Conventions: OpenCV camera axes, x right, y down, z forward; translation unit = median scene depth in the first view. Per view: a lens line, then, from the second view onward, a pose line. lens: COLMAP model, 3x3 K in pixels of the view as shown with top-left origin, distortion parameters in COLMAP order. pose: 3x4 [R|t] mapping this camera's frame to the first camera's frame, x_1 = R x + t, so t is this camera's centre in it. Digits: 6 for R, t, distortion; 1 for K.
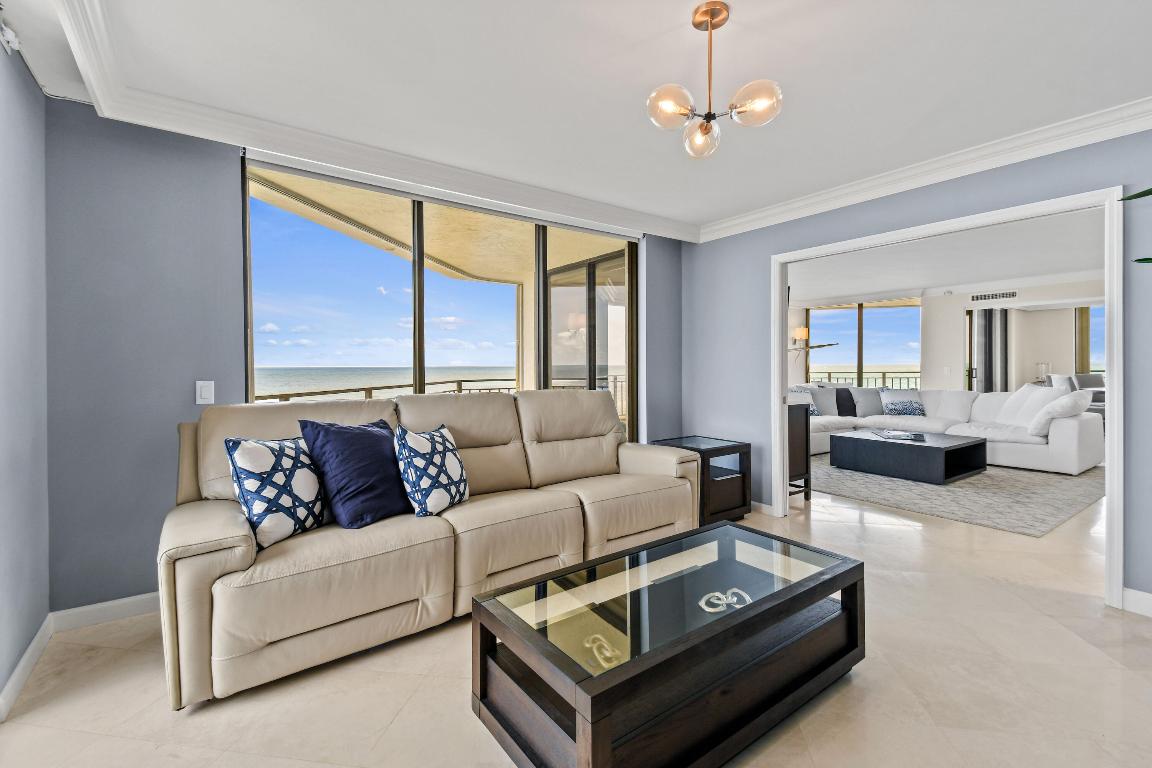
lens RADIAL K [[500.3, 0, 578.3], [0, 500.3, 363.3], [0, 0, 1]] dist [0.022366, -0.000521]
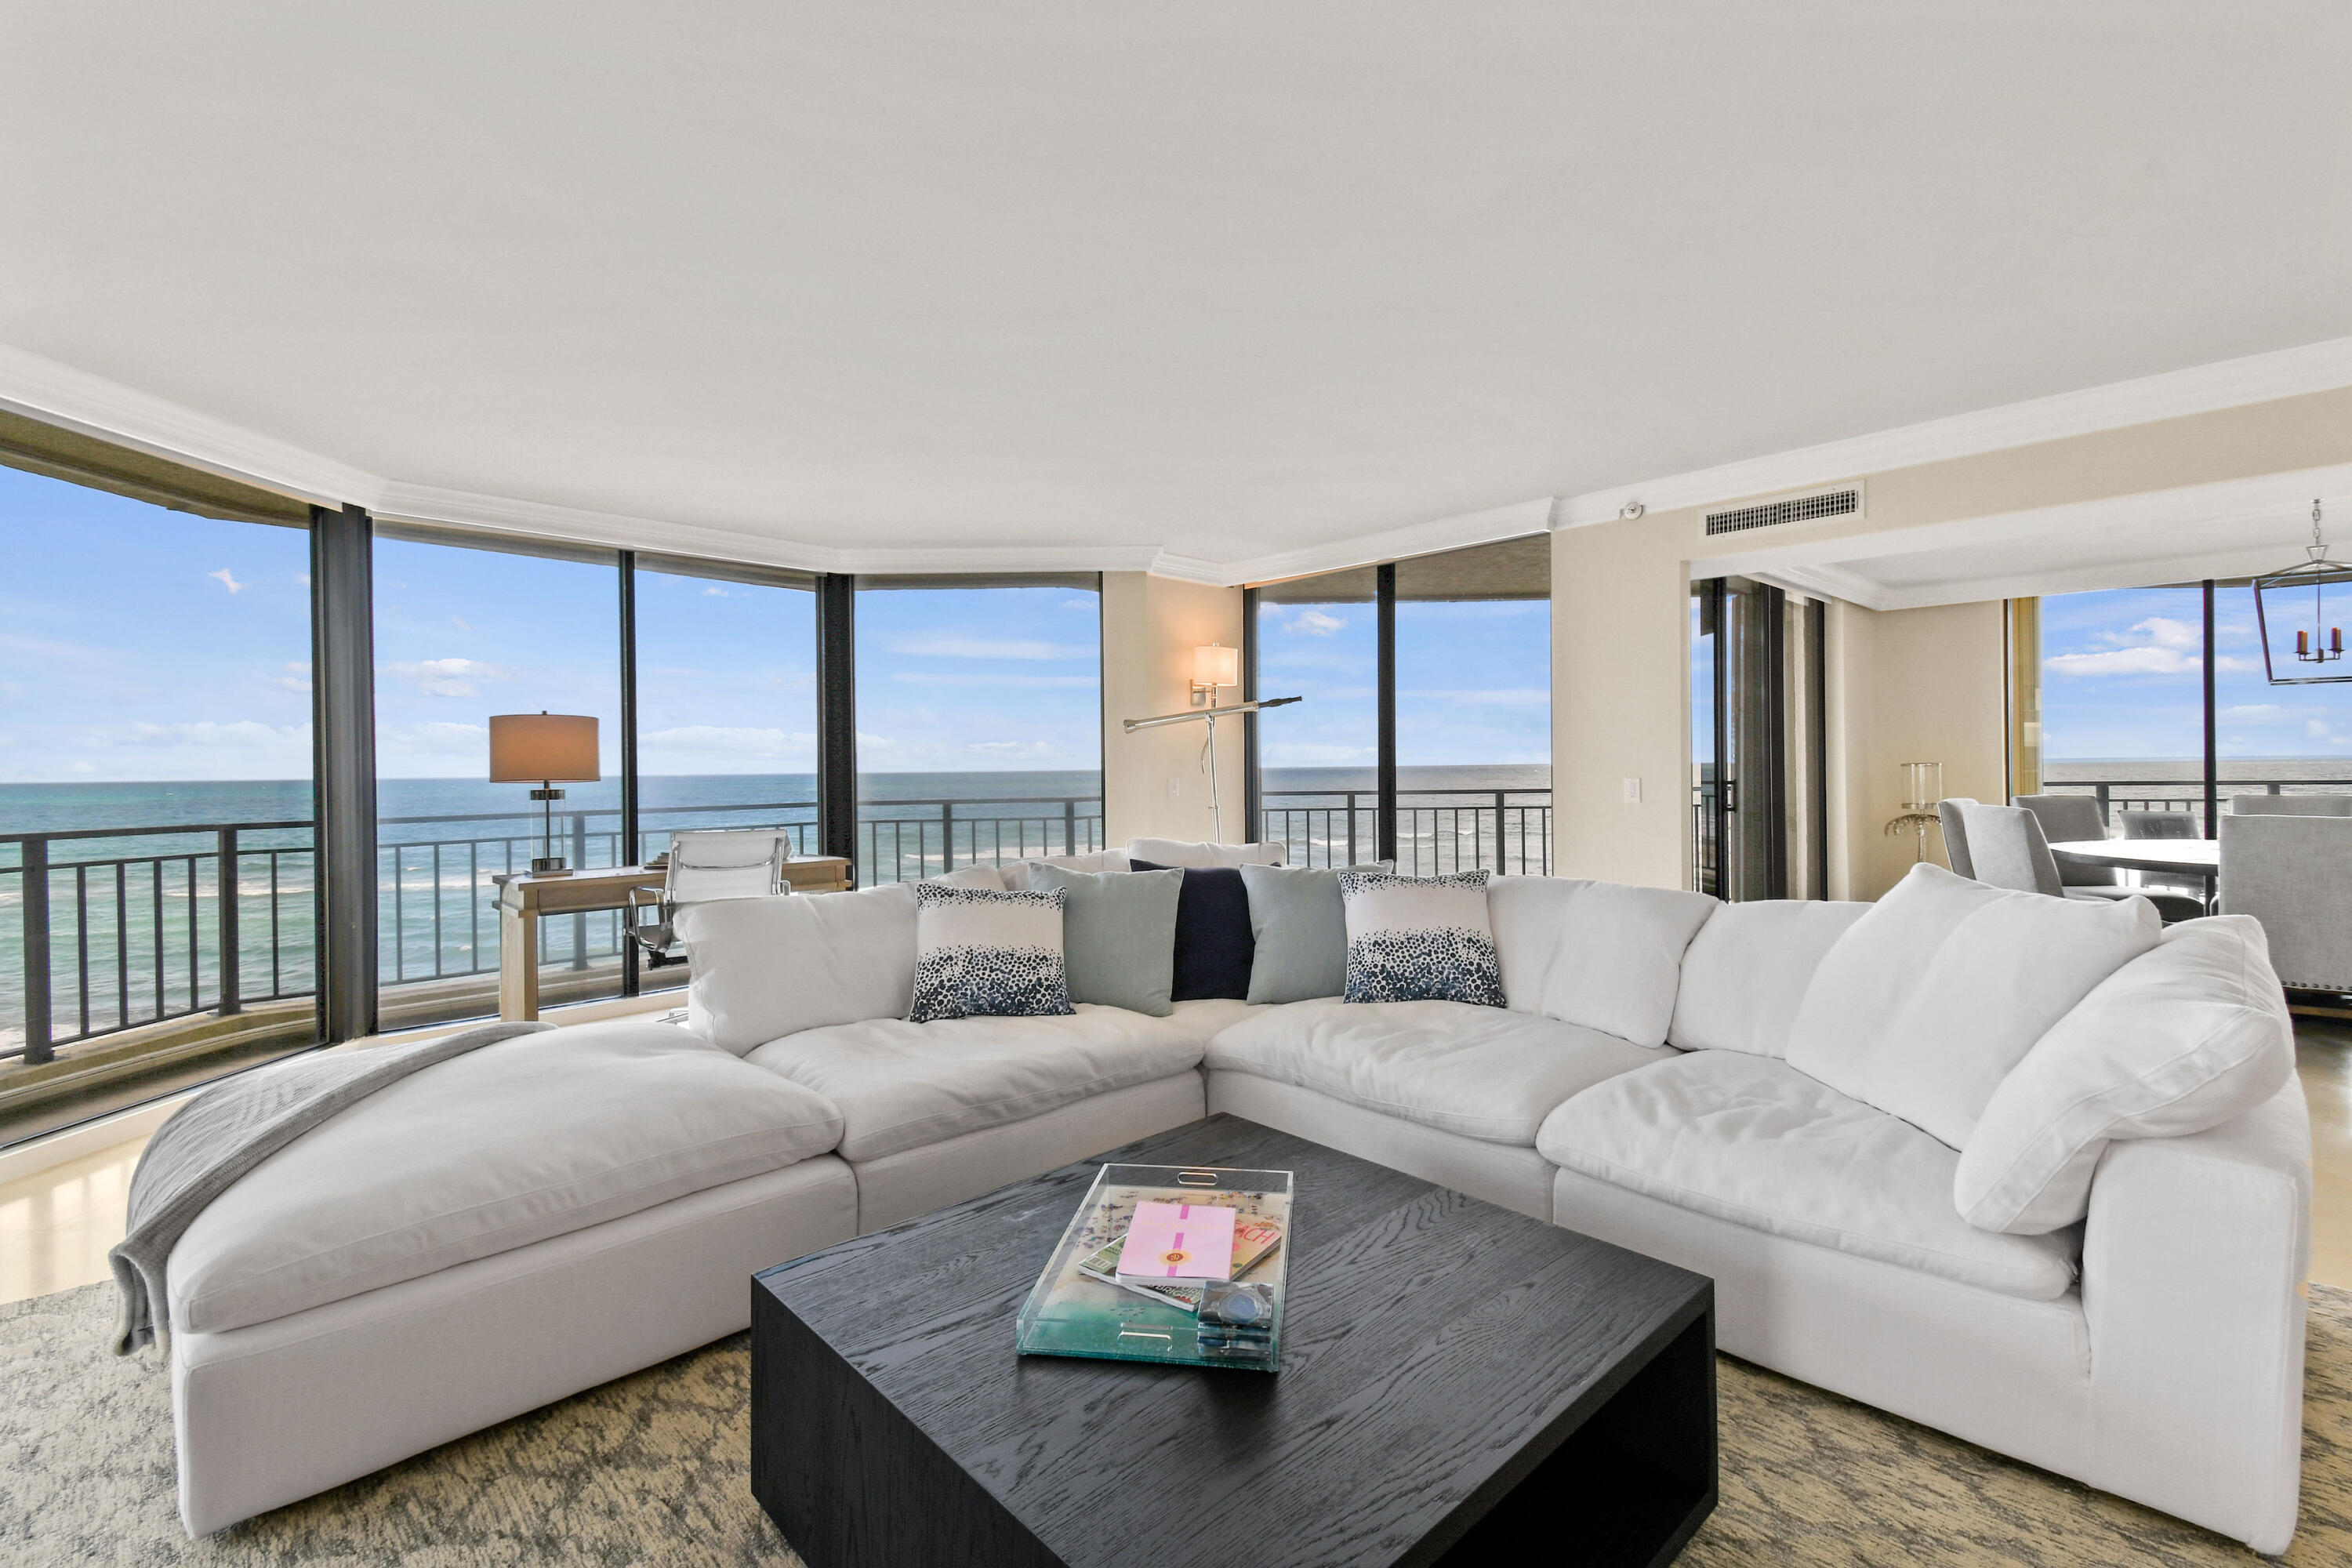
lens RADIAL K [[1074.4, 0, 1188.7], [0, 1074.4, 773.4], [0, 0, 1]] dist [0.053366, -0.023192]
pose [[0.985403, -0.015061, 0.169570, 0.402086], [0.016457, 0.999841, -0.006829, 0.004464], [-0.169440, 0.009520, 0.985495, 0.474644]]
